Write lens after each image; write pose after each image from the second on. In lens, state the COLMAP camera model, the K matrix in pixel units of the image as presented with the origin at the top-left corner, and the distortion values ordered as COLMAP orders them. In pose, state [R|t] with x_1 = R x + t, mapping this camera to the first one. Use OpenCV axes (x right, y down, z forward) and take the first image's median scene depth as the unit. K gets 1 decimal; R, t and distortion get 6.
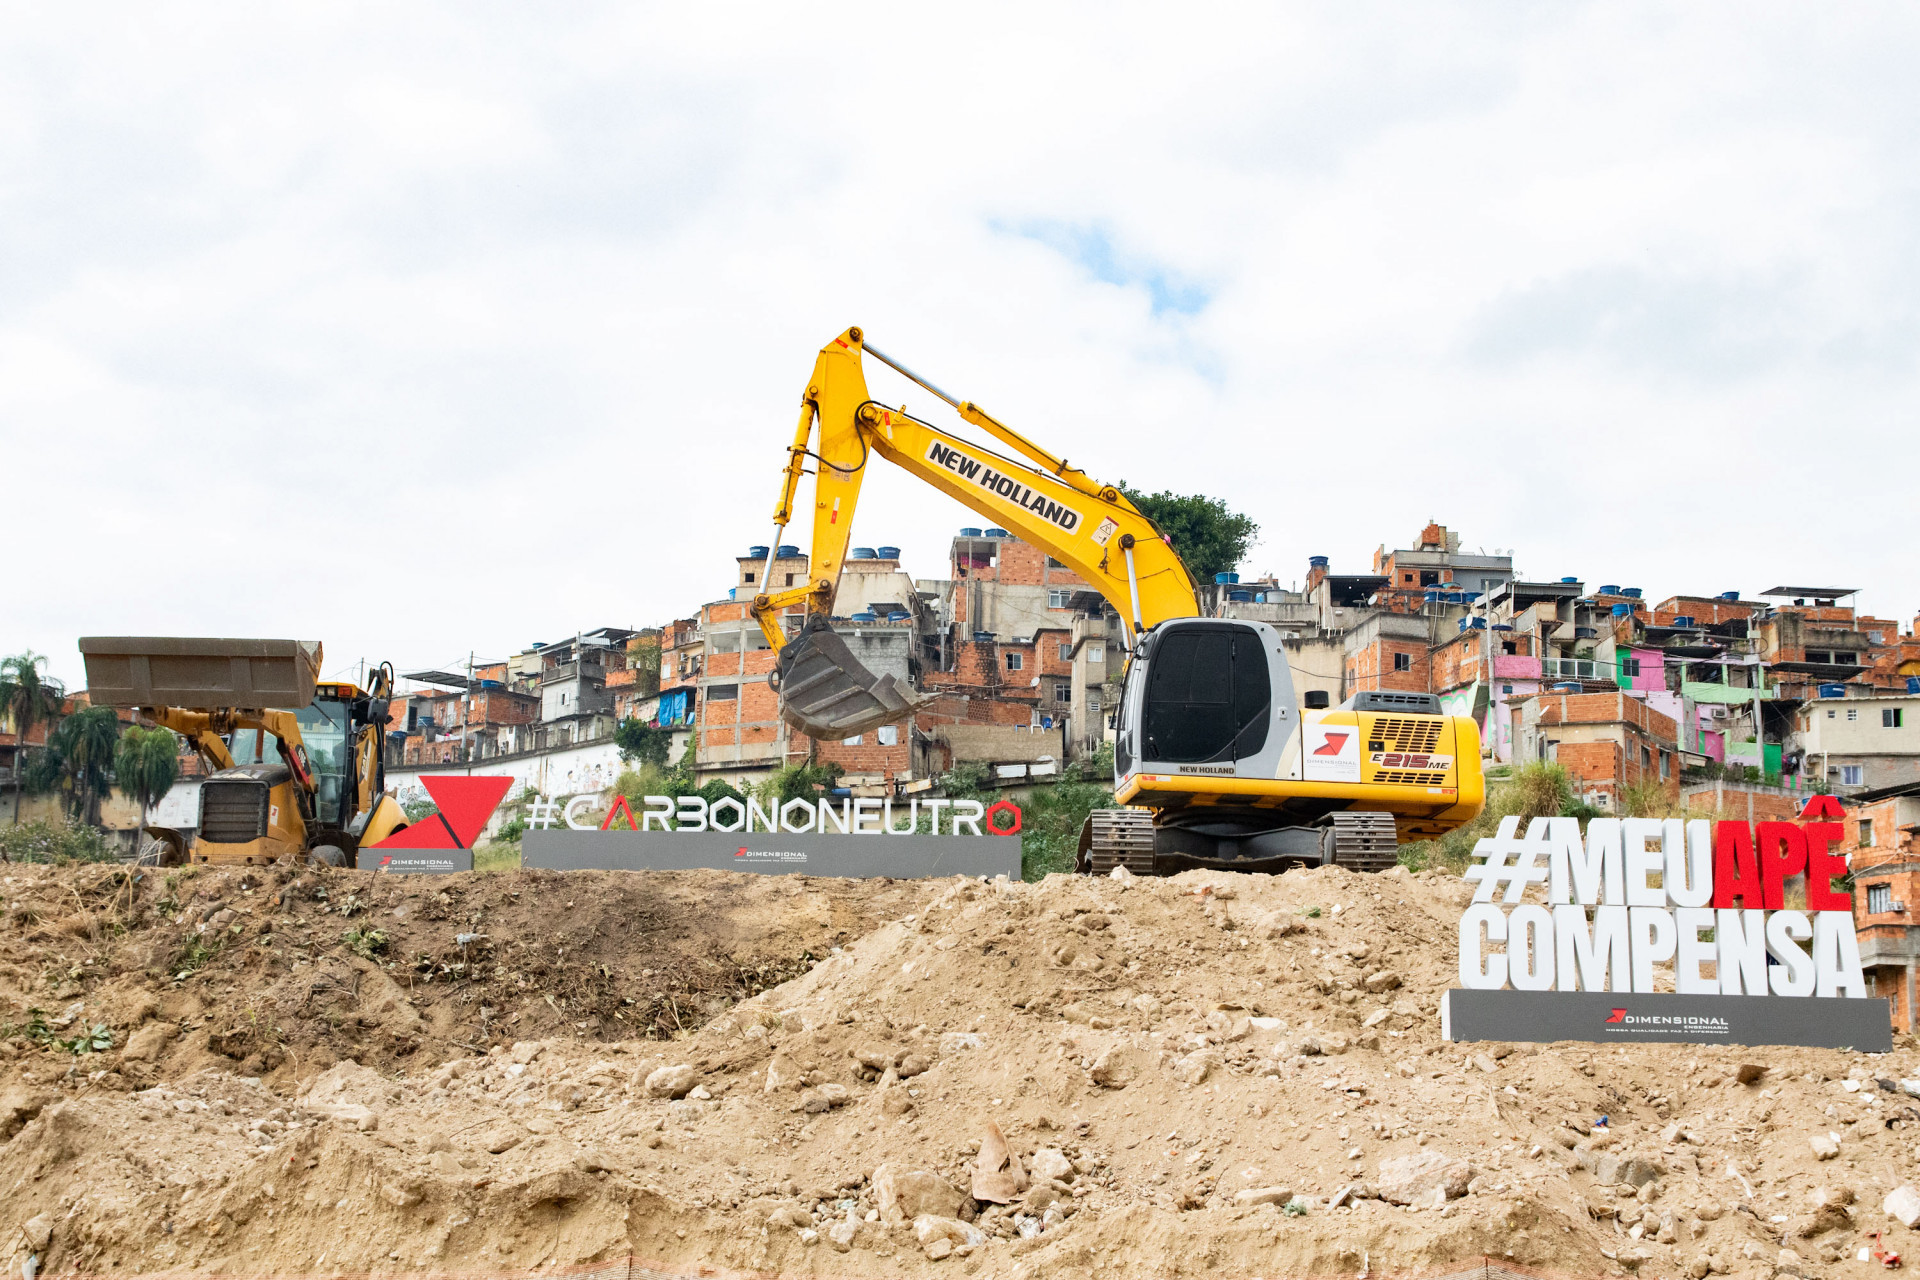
lens RADIAL K [[3499.3, 0, 960.0], [0, 3499.3, 640.0], [0, 0, 1]] dist [0.117870, 0.213500]
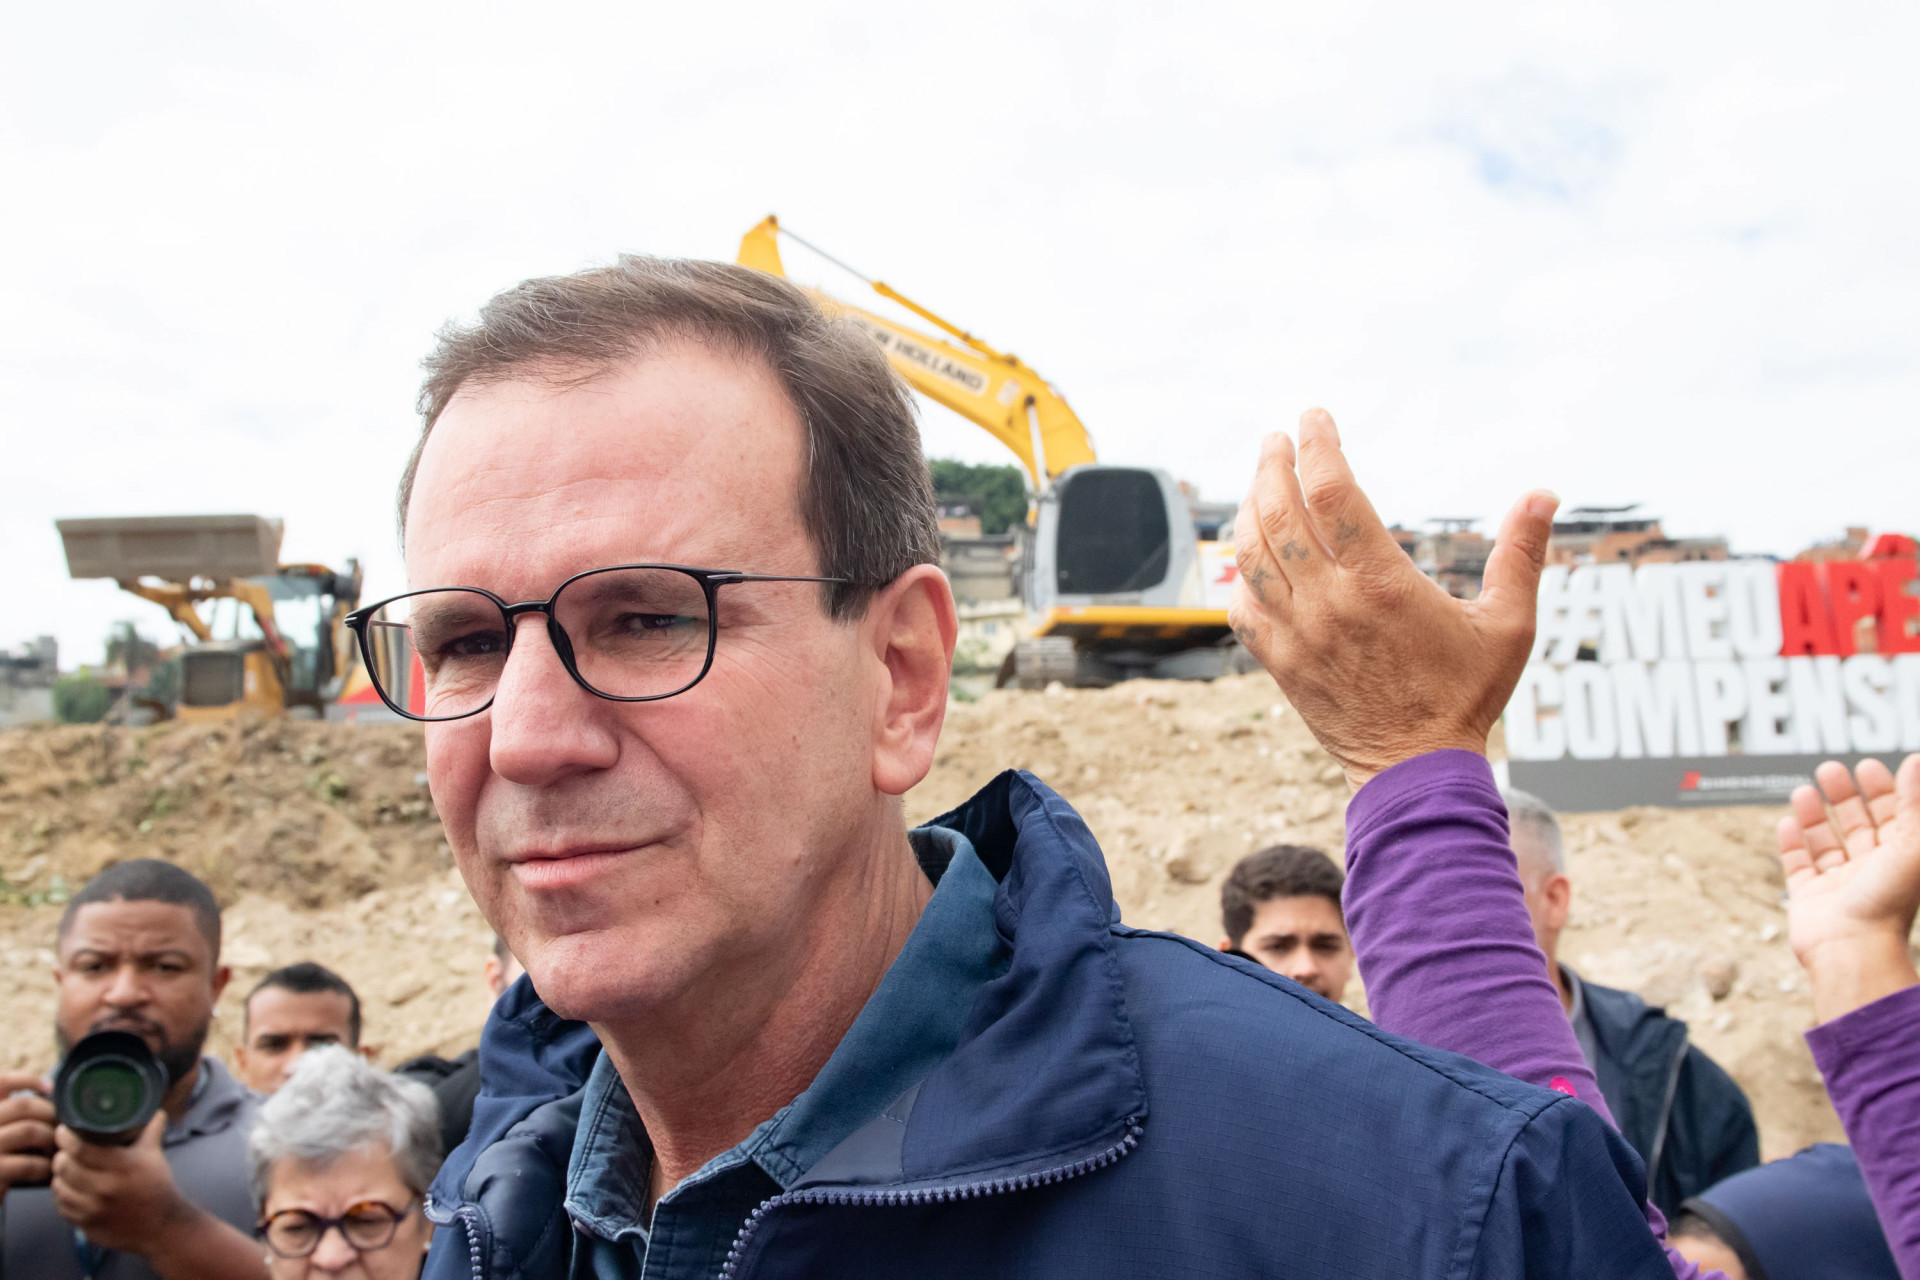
lens RADIAL K [[2249.2, 0, 932.8], [0, 2249.2, 633.6], [0, 0, 1]] dist [0.039526, 0.016530]
pose [[0.997517, -0.038564, 0.058926, -0.029466], [0.038500, 0.999256, 0.002230, 0.046234], [-0.058968, 0.000044, 0.998260, 0.331010]]
